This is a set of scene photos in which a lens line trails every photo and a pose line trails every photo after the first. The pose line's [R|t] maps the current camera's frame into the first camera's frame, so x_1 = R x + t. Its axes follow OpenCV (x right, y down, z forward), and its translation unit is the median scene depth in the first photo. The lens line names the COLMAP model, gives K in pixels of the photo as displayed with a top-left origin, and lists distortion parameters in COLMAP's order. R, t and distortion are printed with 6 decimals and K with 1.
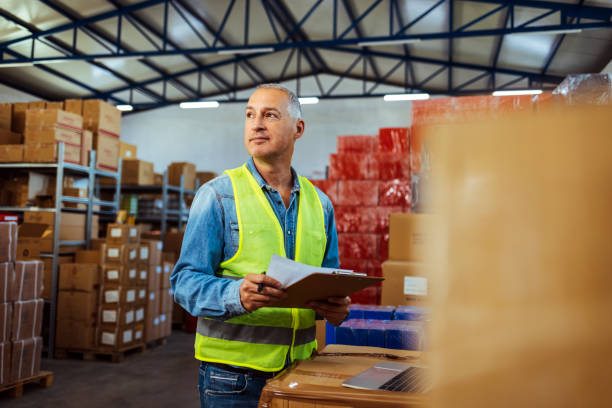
lens RADIAL K [[585.3, 0, 306.0], [0, 585.3, 204.0], [0, 0, 1]] dist [-0.000669, -0.000328]
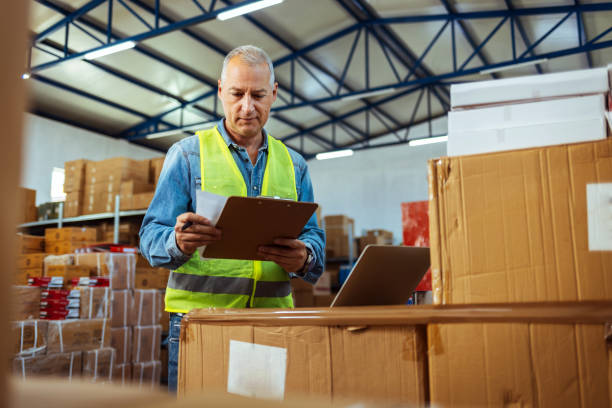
lens RADIAL K [[585.3, 0, 306.0], [0, 585.3, 204.0], [0, 0, 1]] dist [-0.000669, -0.000328]
pose [[0.960106, -0.075047, -0.269378, 0.090064], [0.047968, 0.993236, -0.105743, 0.051853], [0.275491, 0.088603, 0.957212, 0.015449]]
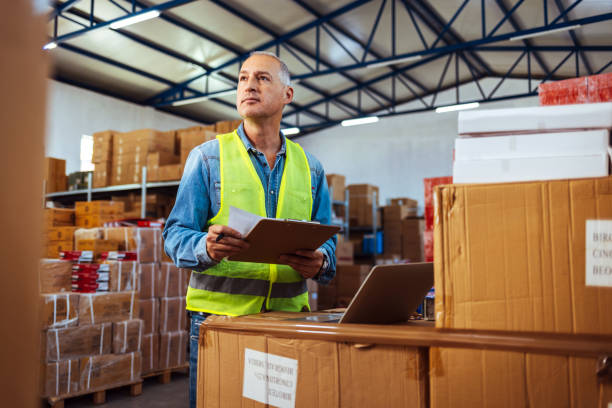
lens RADIAL K [[585.3, 0, 306.0], [0, 585.3, 204.0], [0, 0, 1]] dist [-0.000669, -0.000328]
pose [[0.947421, -0.050169, -0.316032, 0.098759], [0.038749, 0.998352, -0.042320, 0.032204], [0.317635, 0.027849, 0.947804, 0.007931]]
